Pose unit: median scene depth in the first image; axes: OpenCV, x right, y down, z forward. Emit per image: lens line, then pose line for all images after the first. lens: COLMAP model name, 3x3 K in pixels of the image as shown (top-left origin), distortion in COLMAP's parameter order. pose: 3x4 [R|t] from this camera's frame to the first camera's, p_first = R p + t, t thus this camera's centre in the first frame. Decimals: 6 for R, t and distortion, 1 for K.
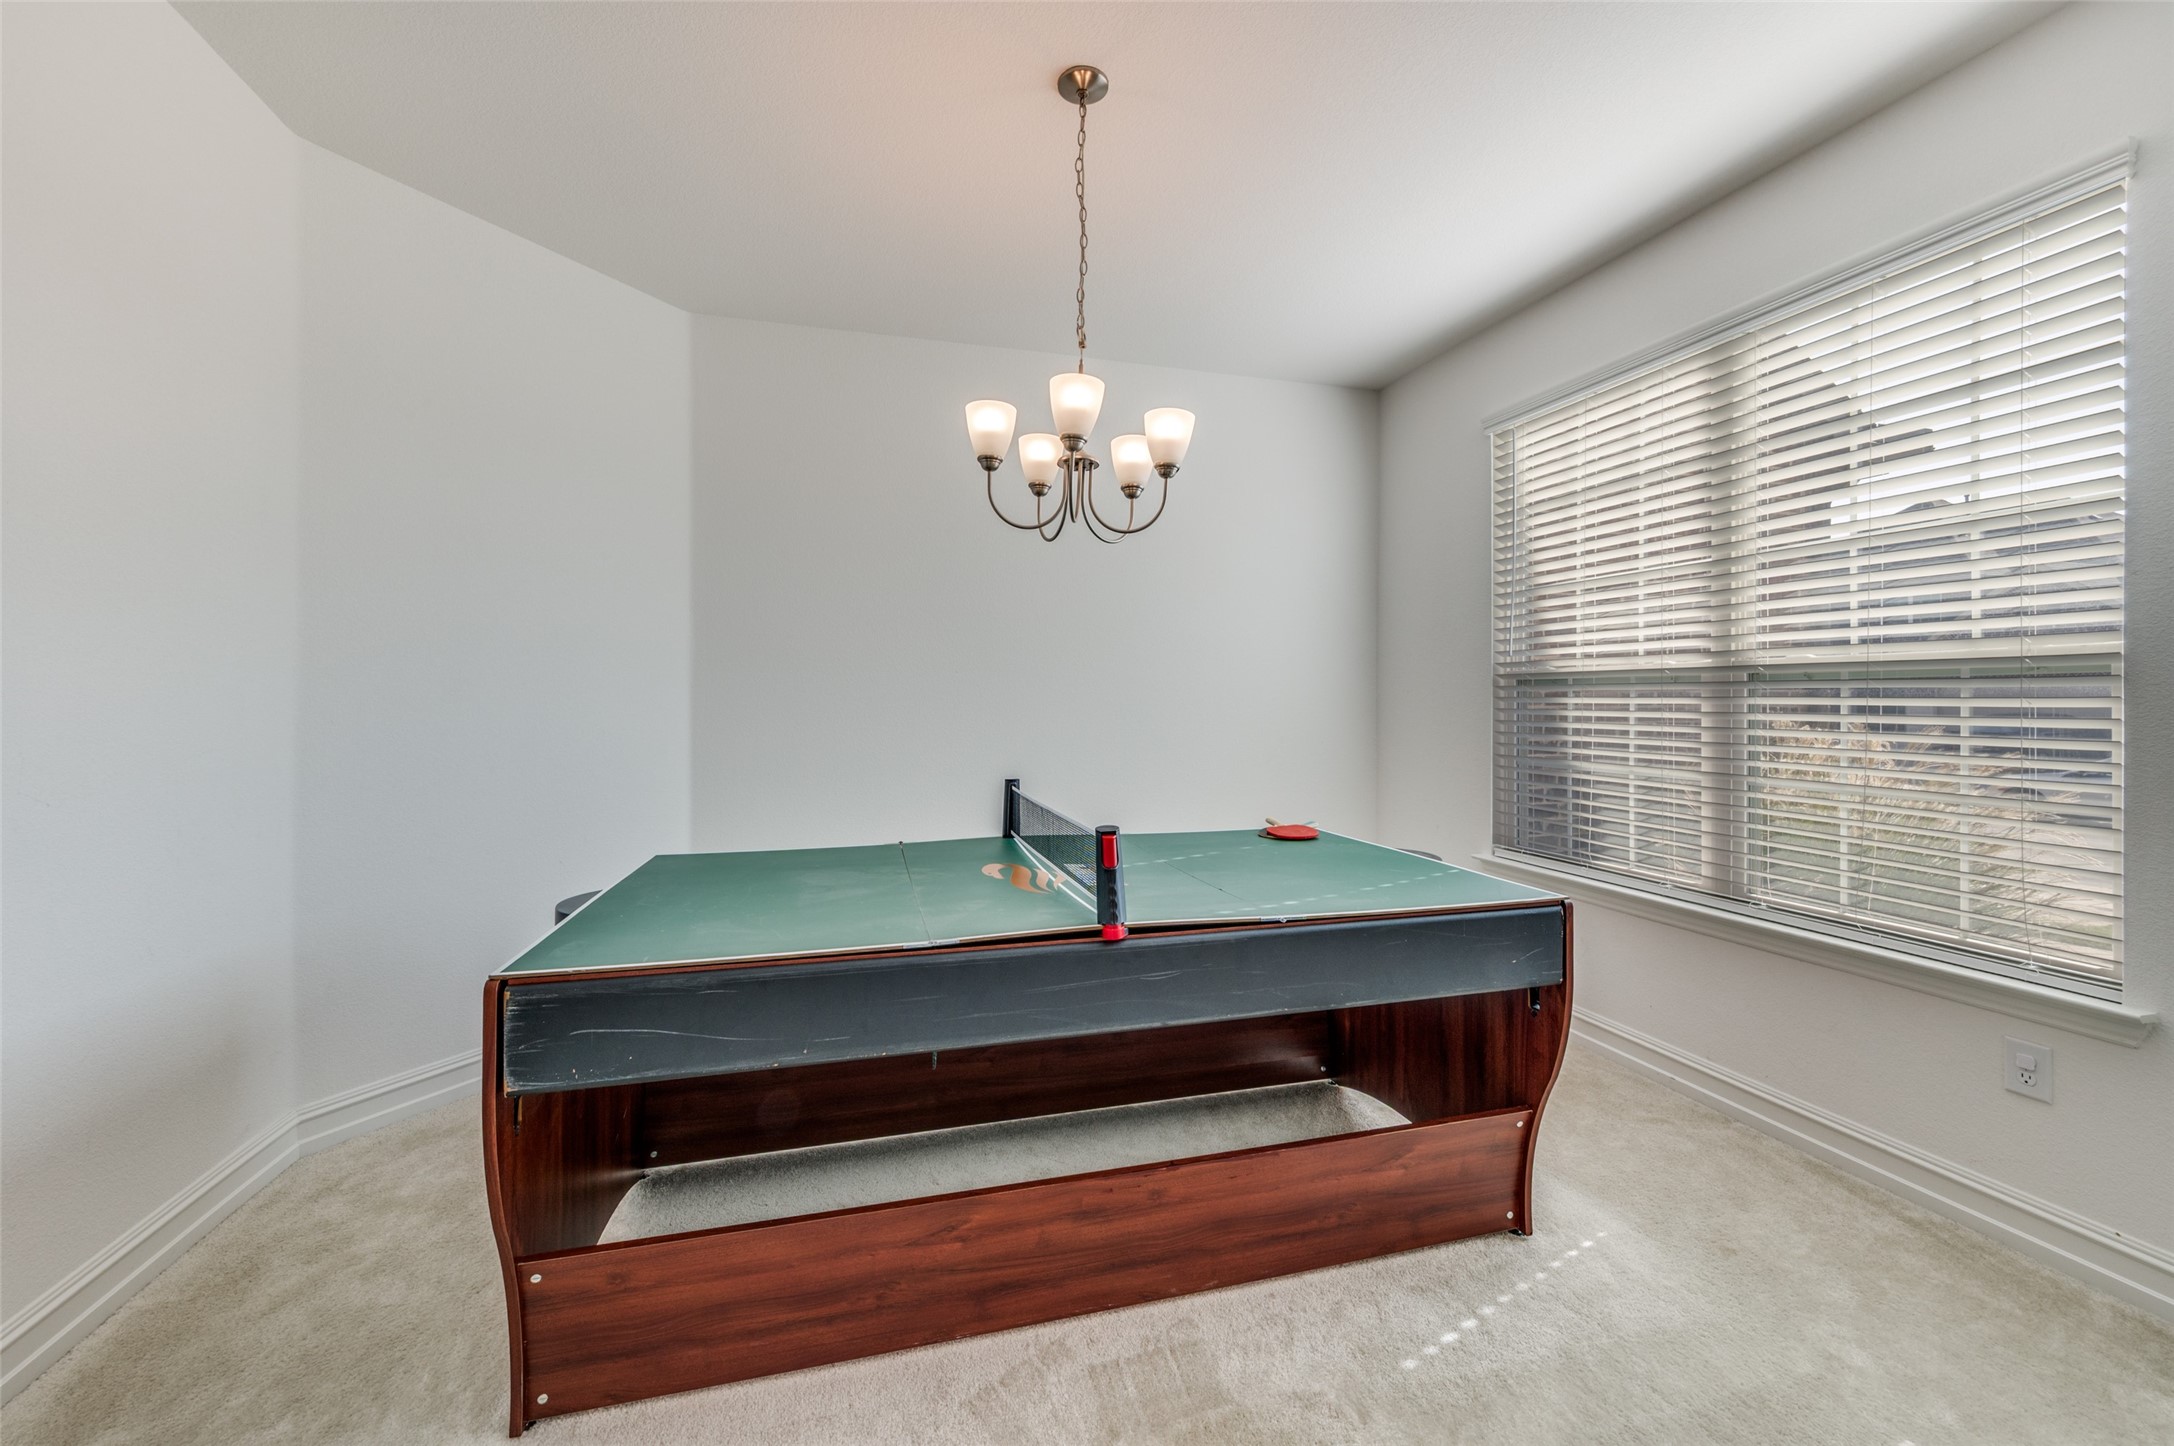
lens RADIAL K [[874.8, 0, 1085.5], [0, 874.8, 696.7], [0, 0, 1]] dist [0.000008, -0.000006]
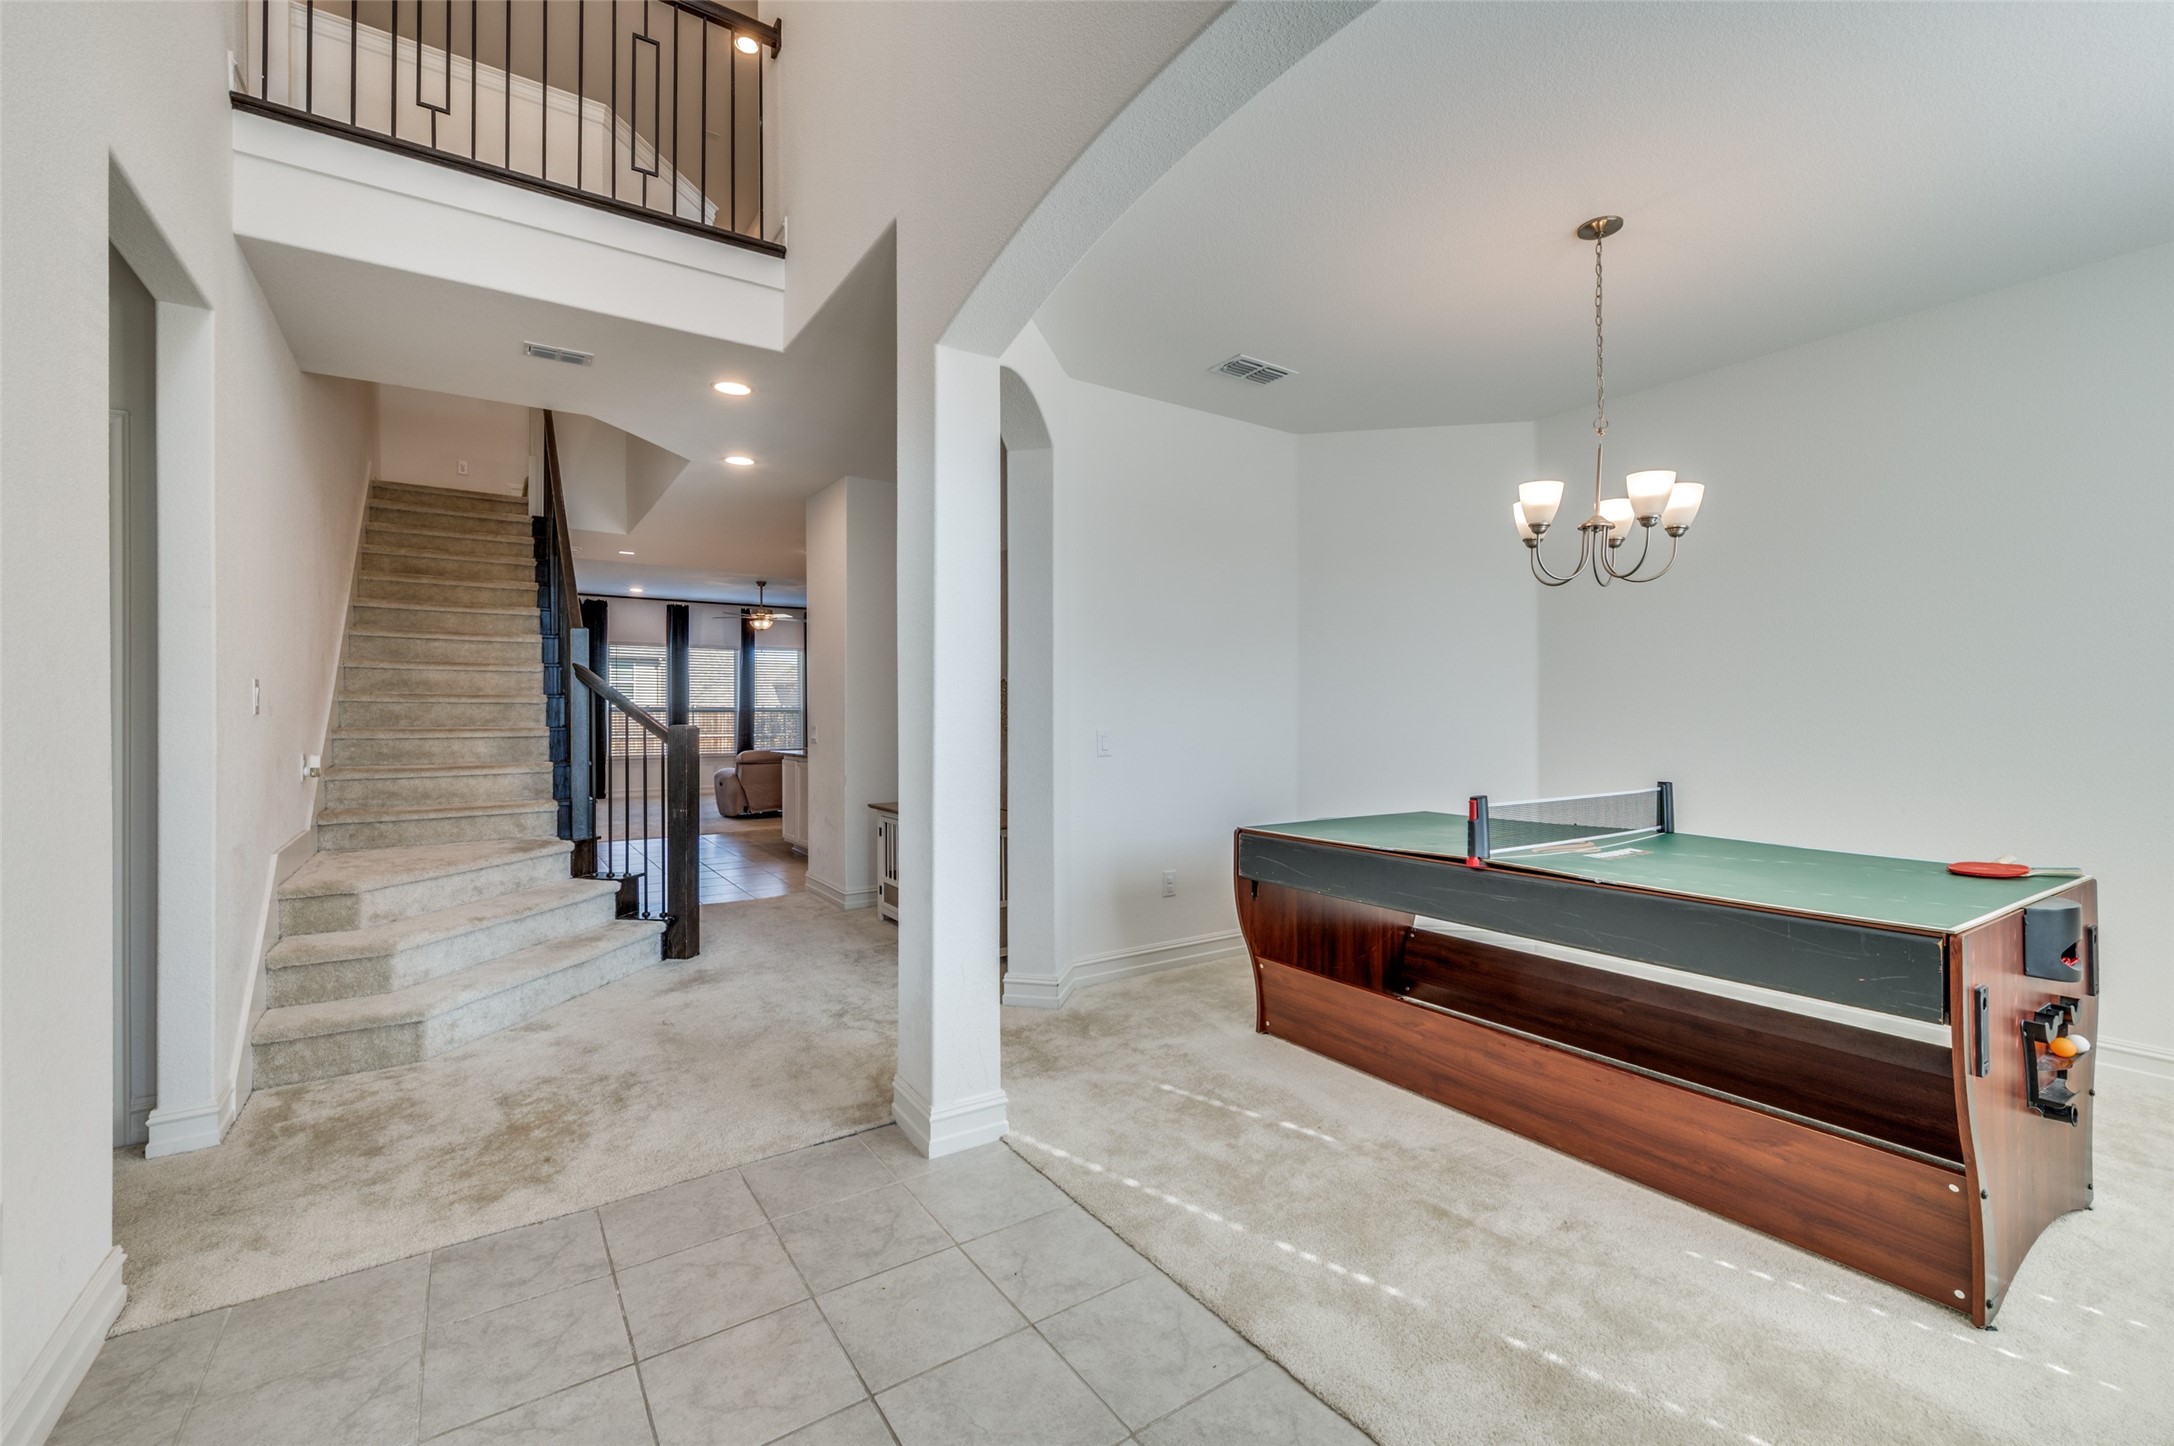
lens RADIAL K [[882.7, 0, 1087.0], [0, 882.7, 723.0], [0, 0, 1]] dist [-0.002114, -0.000234]
pose [[0.317117, 0.011072, -0.948322, 1.119456], [0.003674, 0.999910, 0.012903, 0.000070], [0.948379, -0.007576, 0.317047, -0.123487]]
